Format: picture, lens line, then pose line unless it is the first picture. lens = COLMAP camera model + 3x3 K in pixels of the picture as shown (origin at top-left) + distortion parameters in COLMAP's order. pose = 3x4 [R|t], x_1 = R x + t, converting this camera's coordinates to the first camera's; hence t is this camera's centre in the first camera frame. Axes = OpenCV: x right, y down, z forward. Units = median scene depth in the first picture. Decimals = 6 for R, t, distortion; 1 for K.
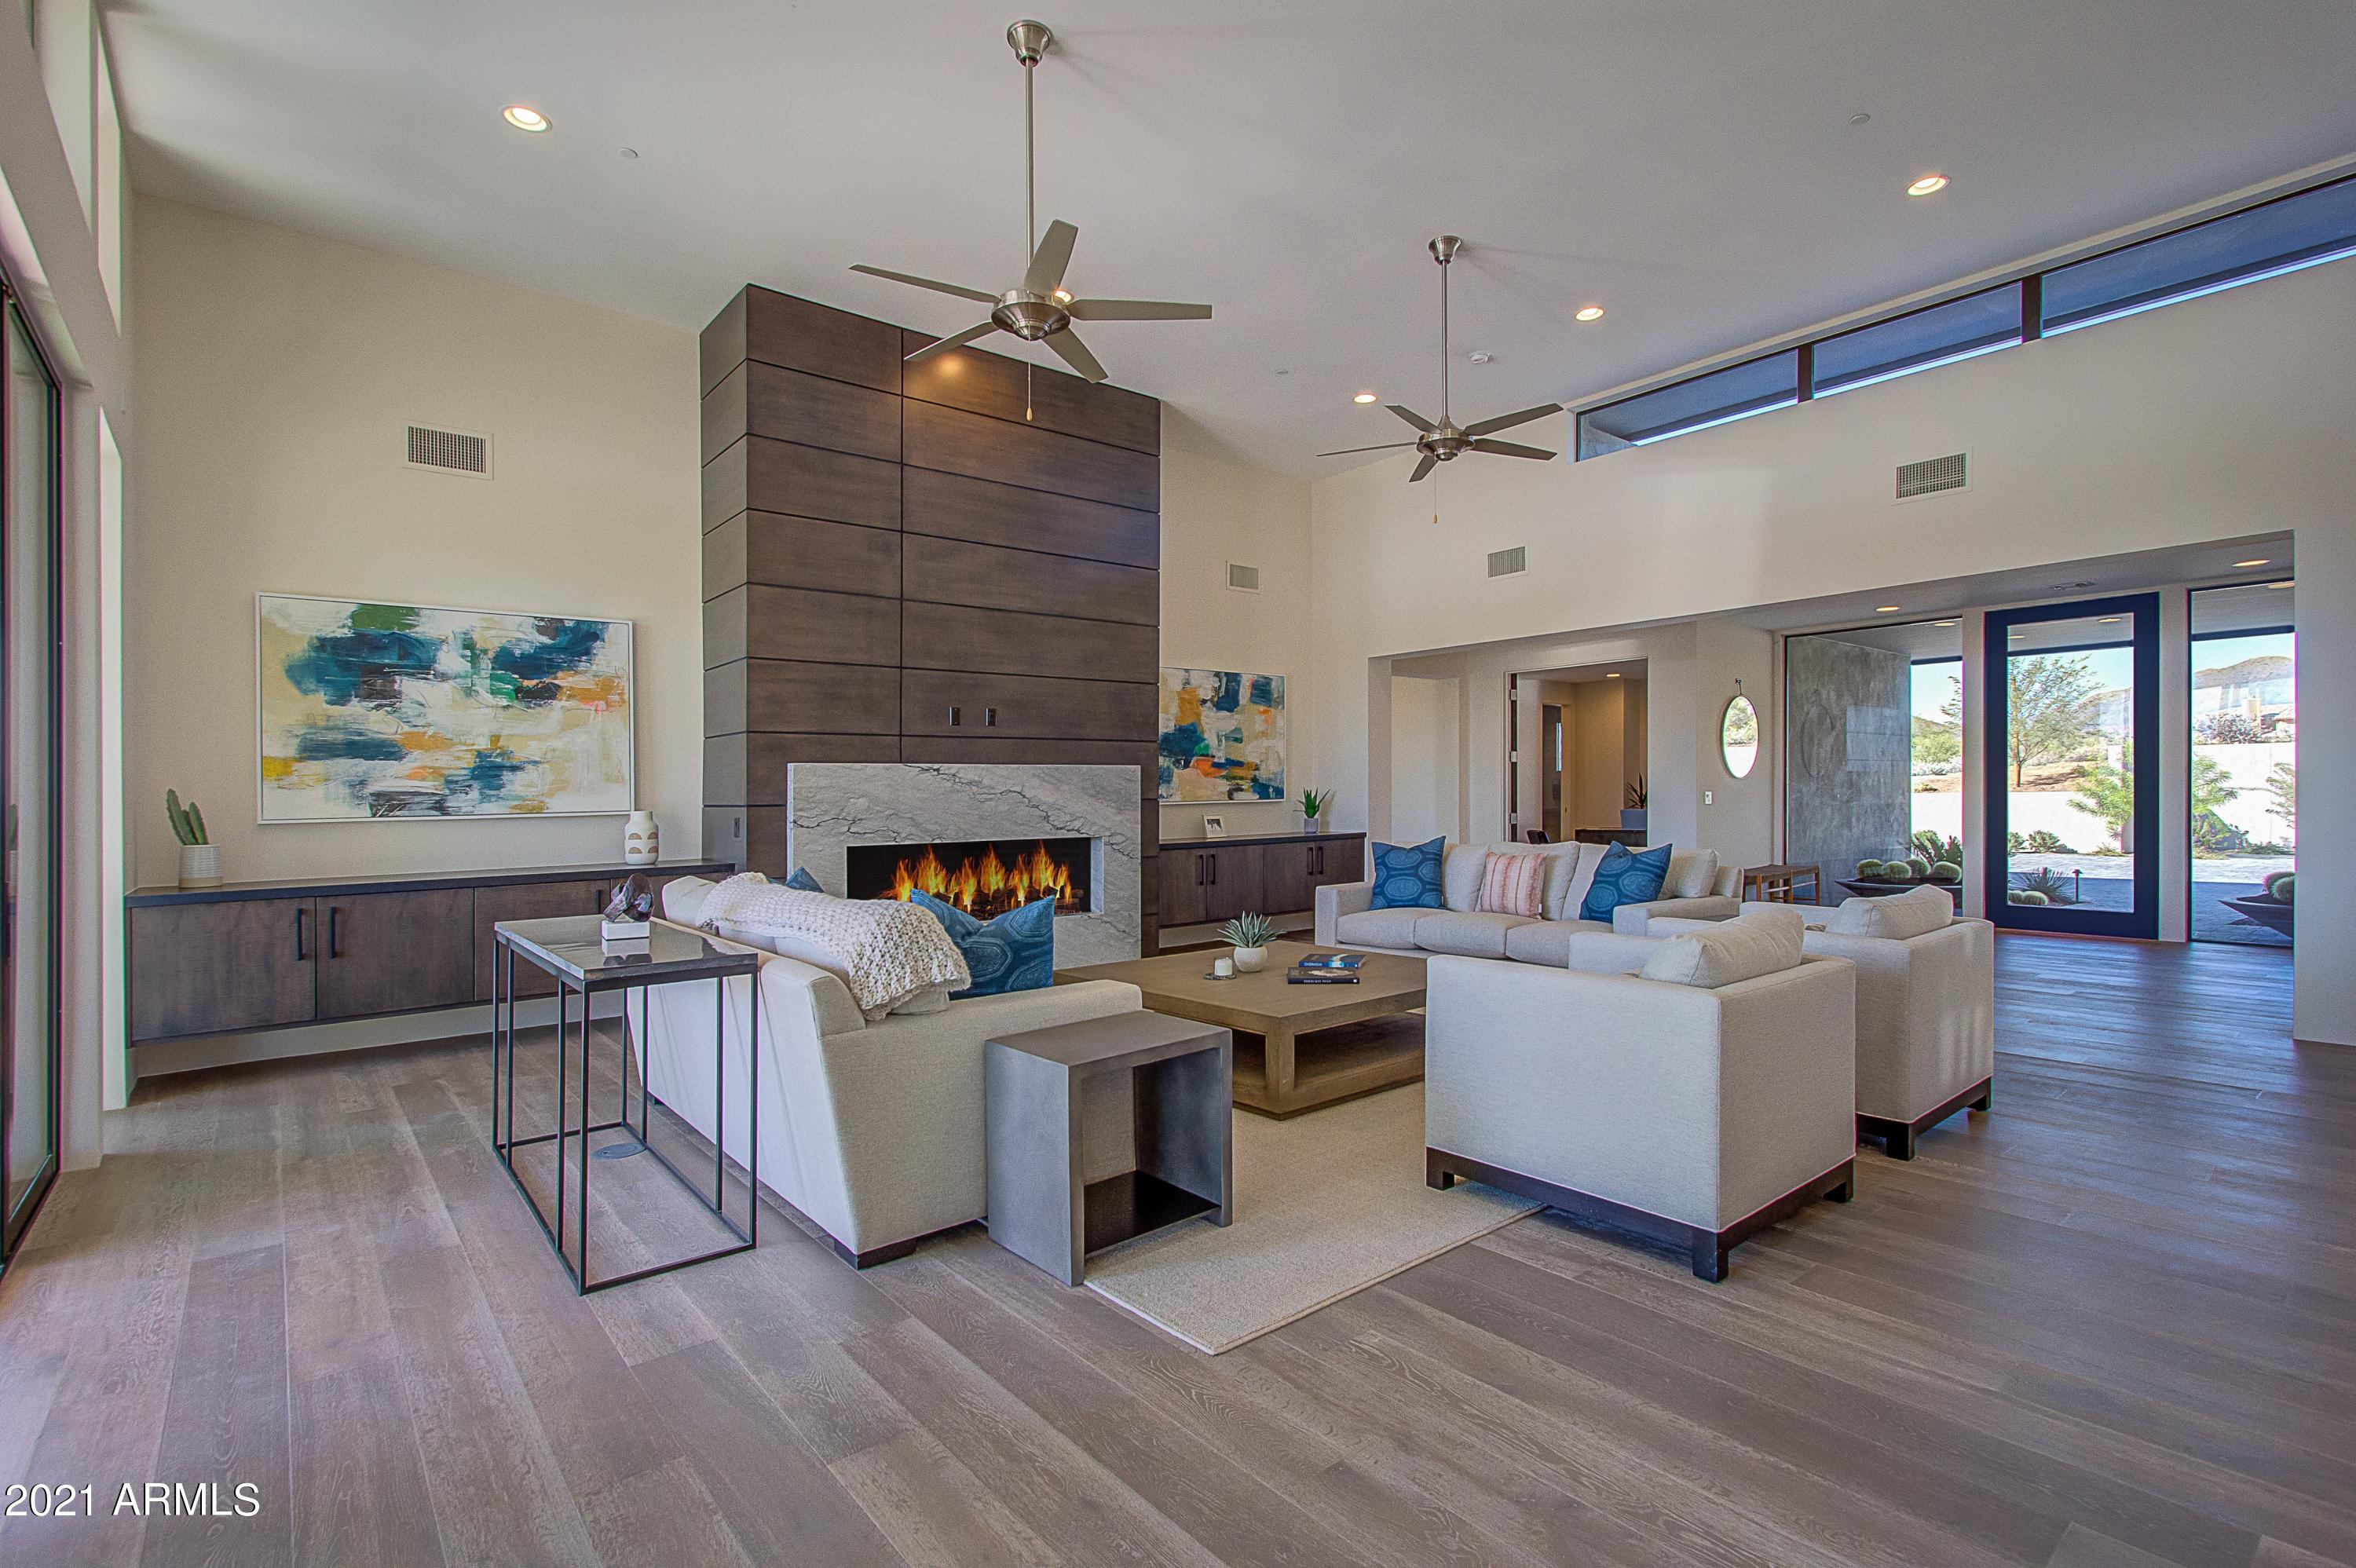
lens RADIAL K [[1107.0, 0, 1183.3], [0, 1107.0, 808.8], [0, 0, 1]] dist [0.003590, 0.002216]
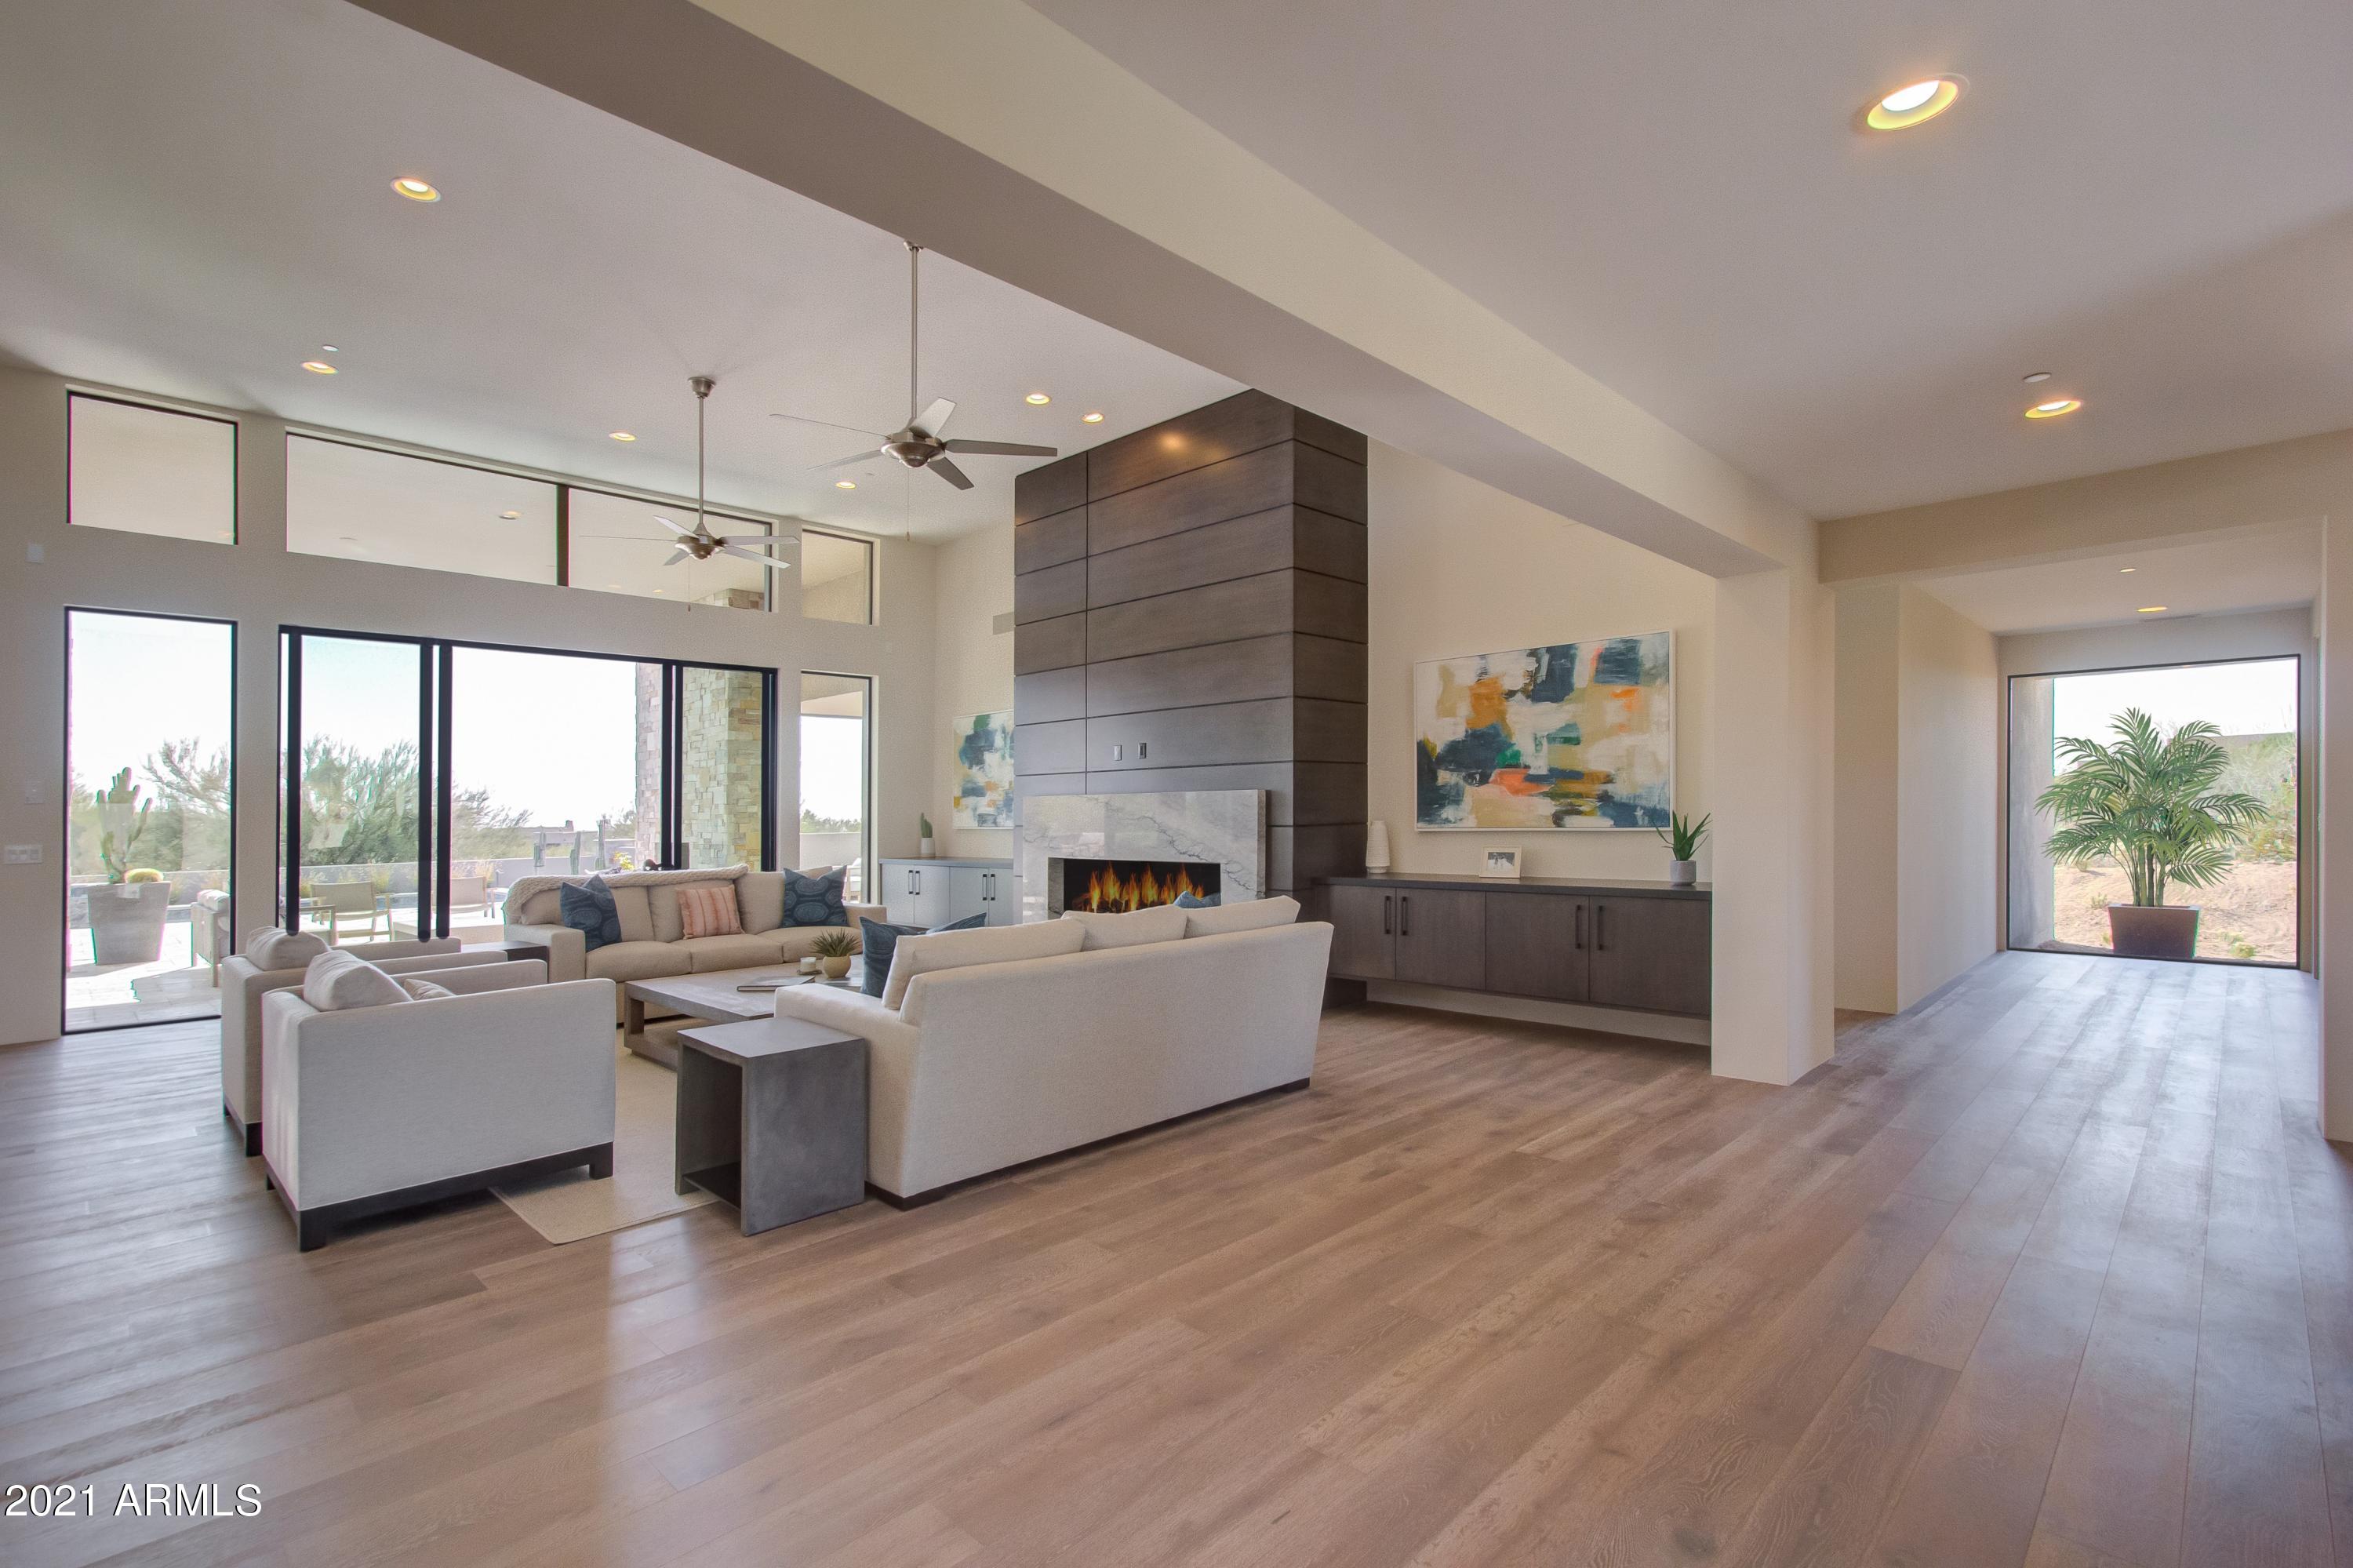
lens RADIAL K [[1105.7, 0, 1169.5], [0, 1105.7, 781.4], [0, 0, 1]] dist [0.003590, 0.002216]
pose [[0.097275, -0.013279, -0.995169, 0.995254], [-0.001008, 0.999909, -0.013441, -0.037873], [0.995257, 0.002310, 0.097253, 0.952312]]
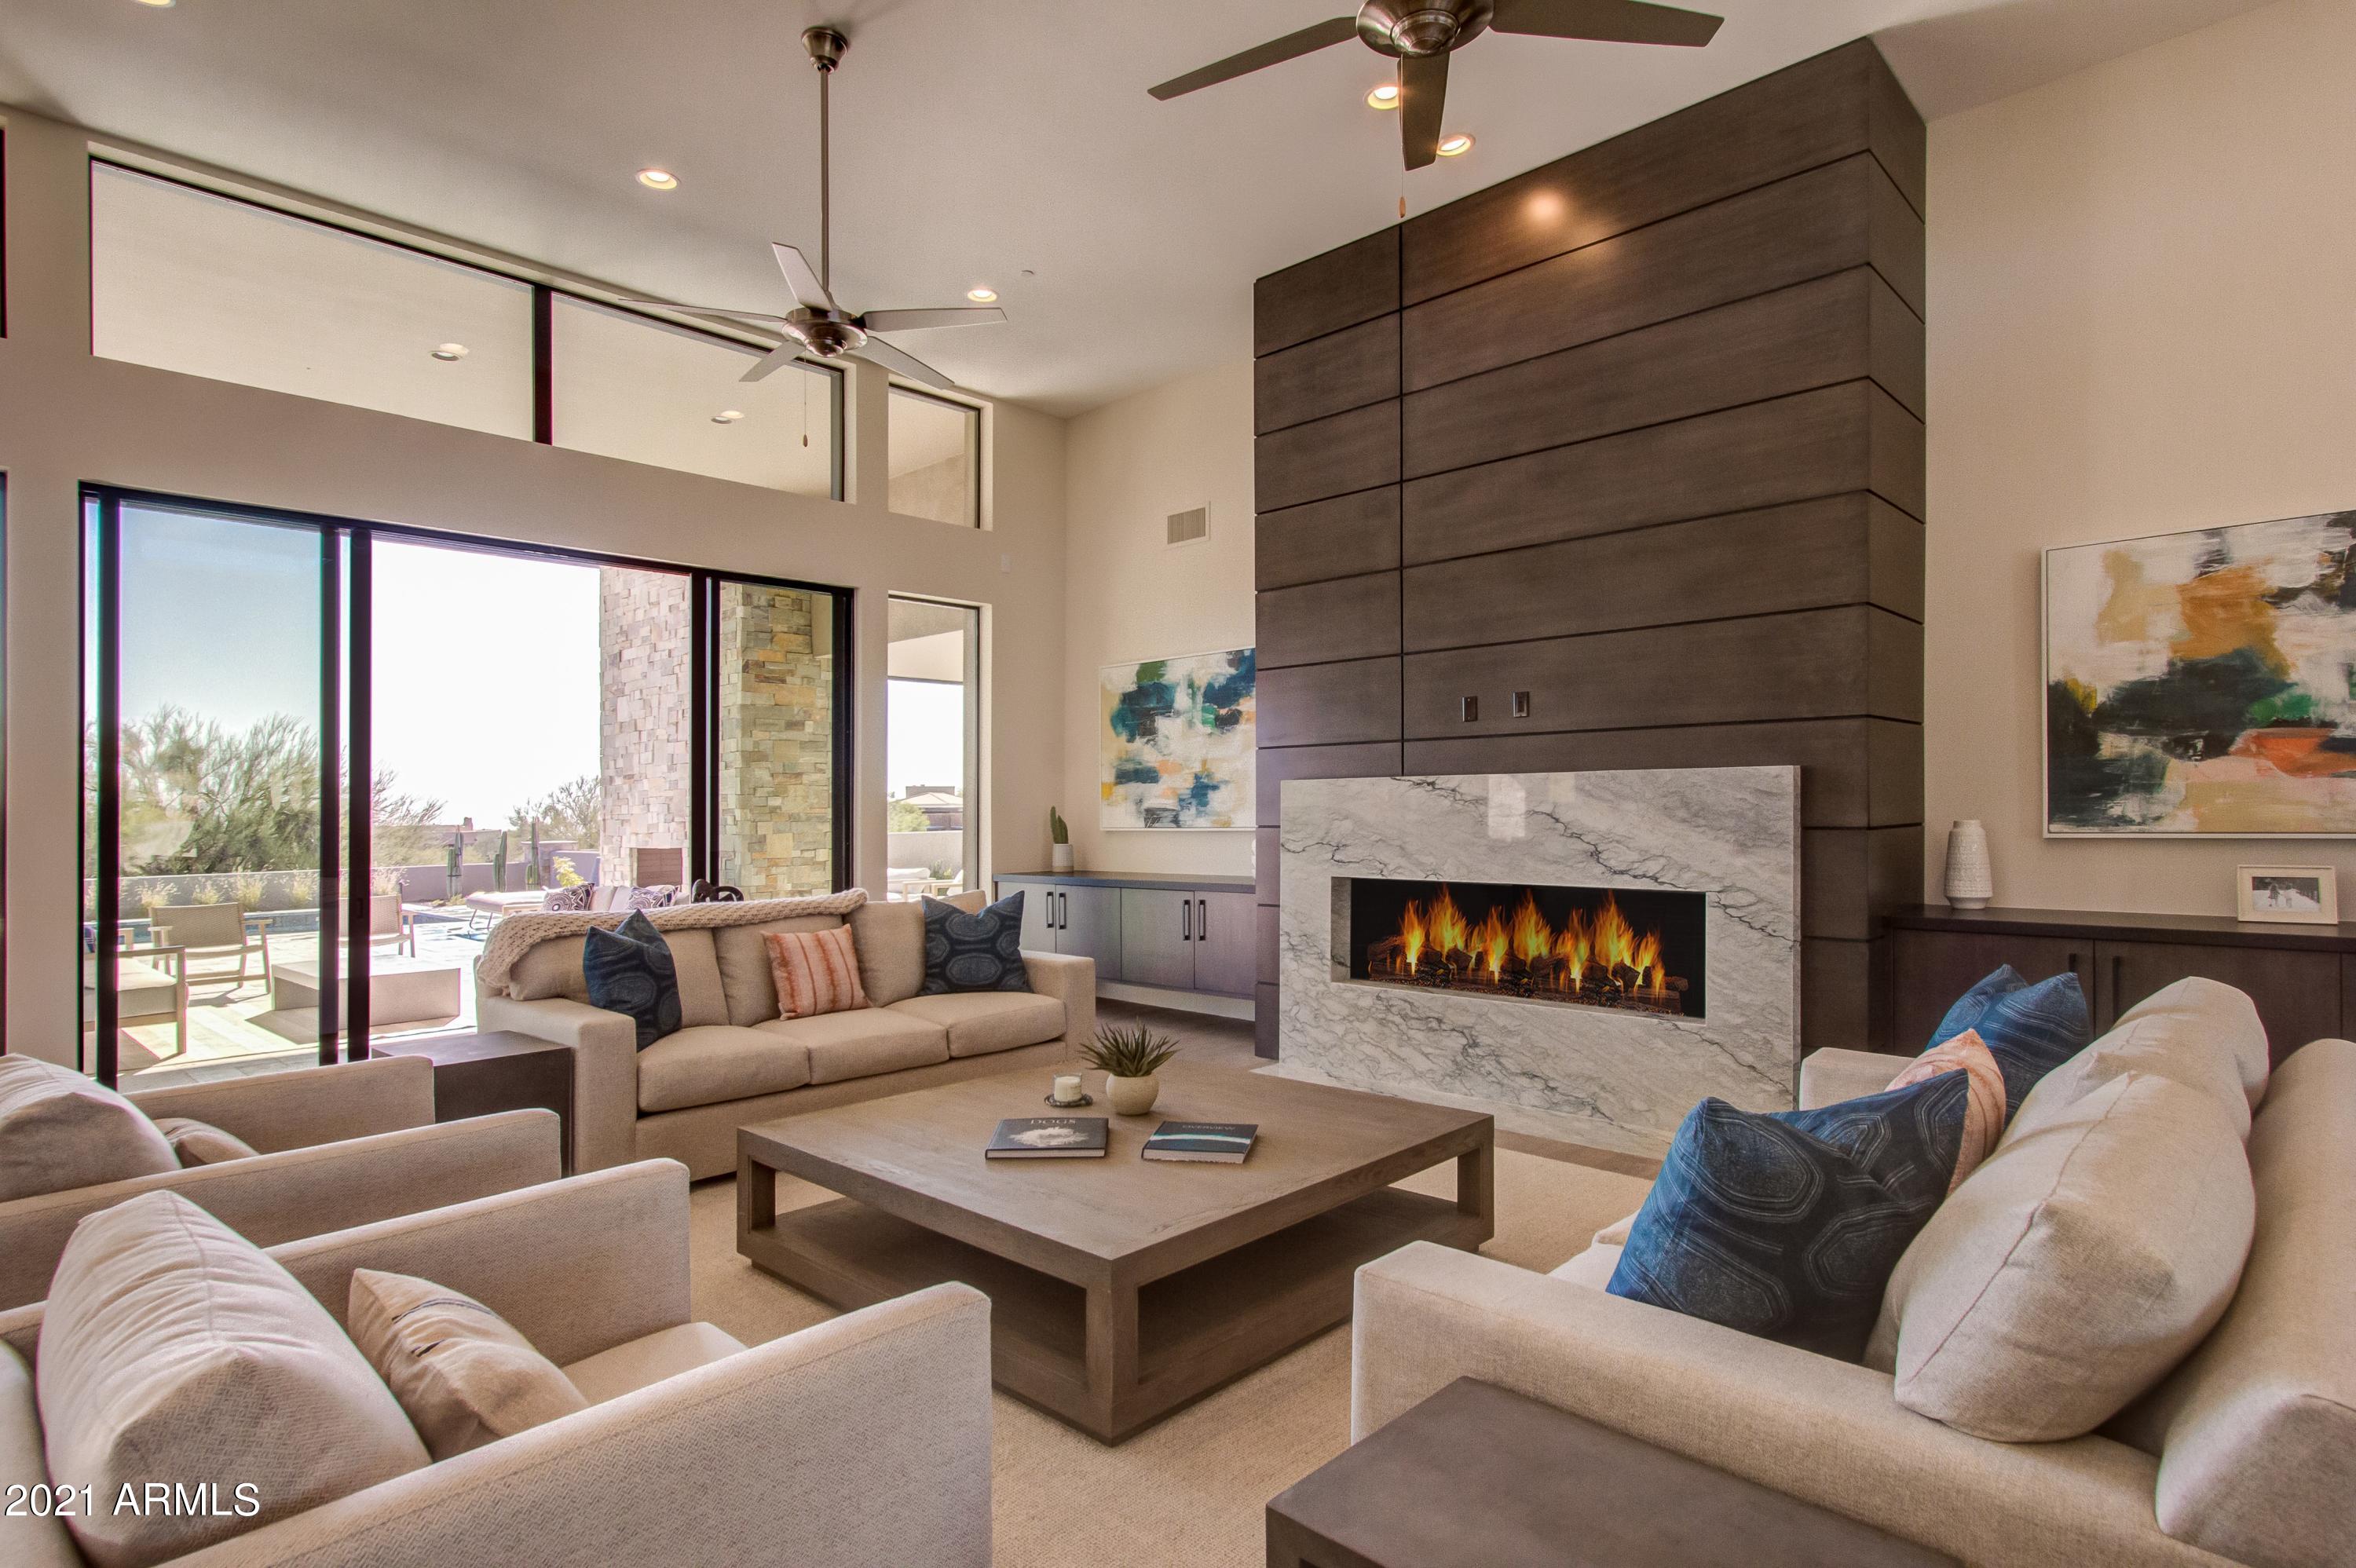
lens RADIAL K [[1259.5, 0, 1168.3], [0, 1259.5, 789.2], [0, 0, 1]] dist [0.003038, 0.003172]
pose [[0.108896, -0.001694, -0.994052, 0.604097], [-0.004098, 0.999989, -0.002153, -0.028463], [0.994045, 0.004308, 0.108887, 0.723051]]
